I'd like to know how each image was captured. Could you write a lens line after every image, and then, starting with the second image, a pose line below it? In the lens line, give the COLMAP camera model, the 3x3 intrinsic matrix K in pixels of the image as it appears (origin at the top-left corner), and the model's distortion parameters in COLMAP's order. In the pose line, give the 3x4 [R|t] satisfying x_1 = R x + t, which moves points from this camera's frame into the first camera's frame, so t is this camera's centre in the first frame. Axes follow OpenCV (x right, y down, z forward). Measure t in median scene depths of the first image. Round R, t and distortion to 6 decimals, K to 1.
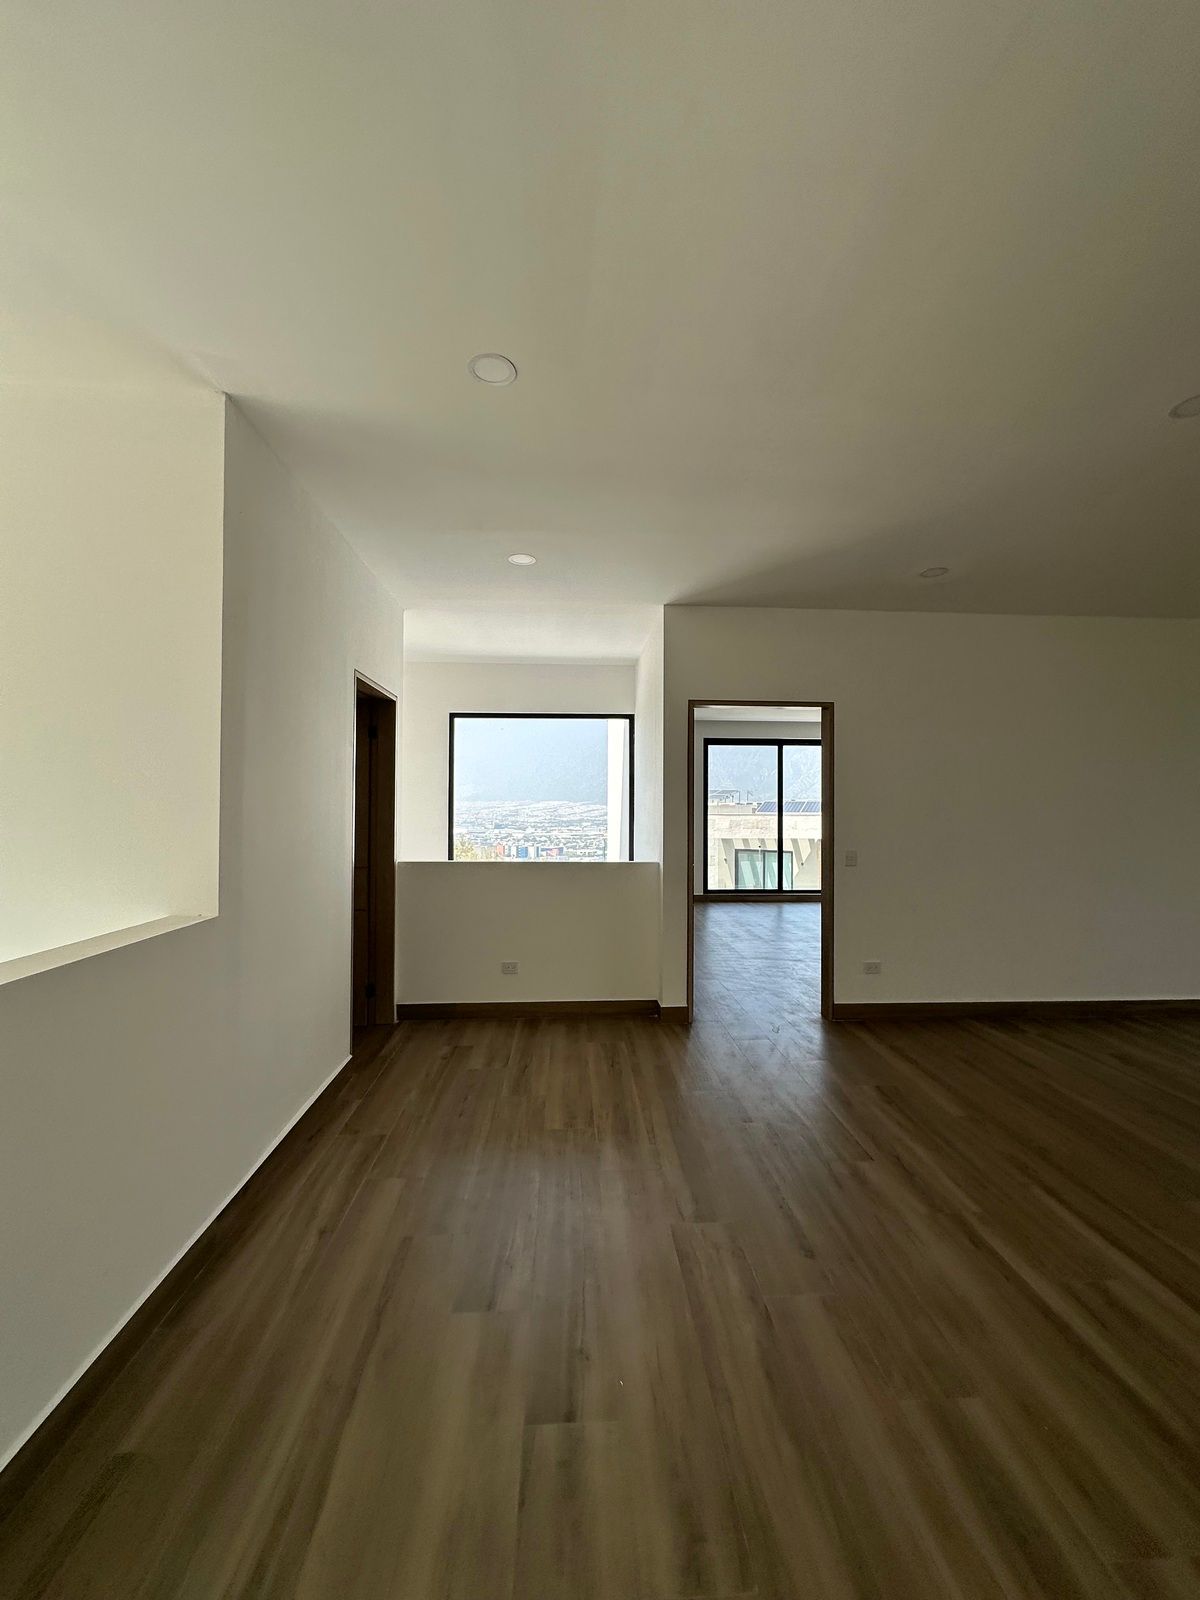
lens RADIAL K [[642.1, 0, 601.5], [0, 642.1, 802.9], [0, 0, 1]] dist [0.000196, 0.002946]
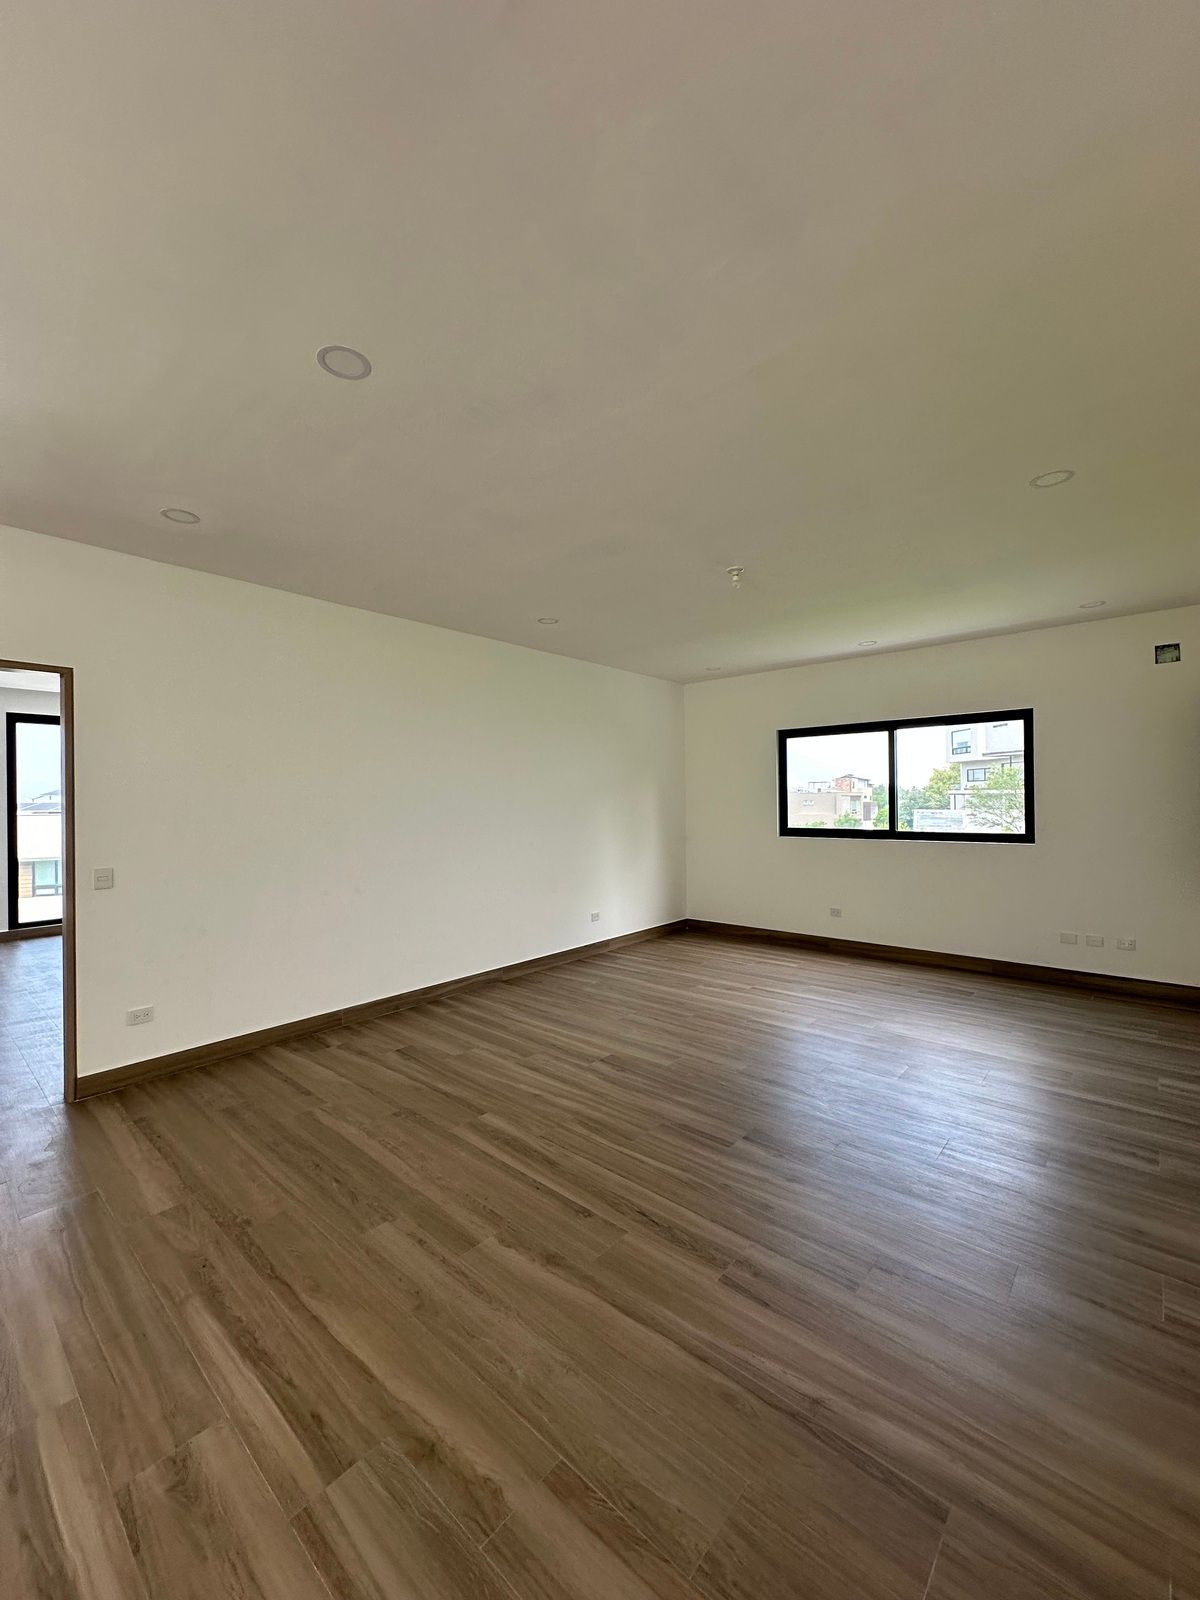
lens RADIAL K [[636.1, 0, 601.2], [0, 636.1, 799.7], [0, 0, 1]] dist [-0.001752, 0.000454]
pose [[0.700714, -0.006937, 0.713408, 0.259998], [0.006858, 0.999972, 0.002988, -0.003818], [-0.713409, 0.002799, 0.700742, 0.059507]]
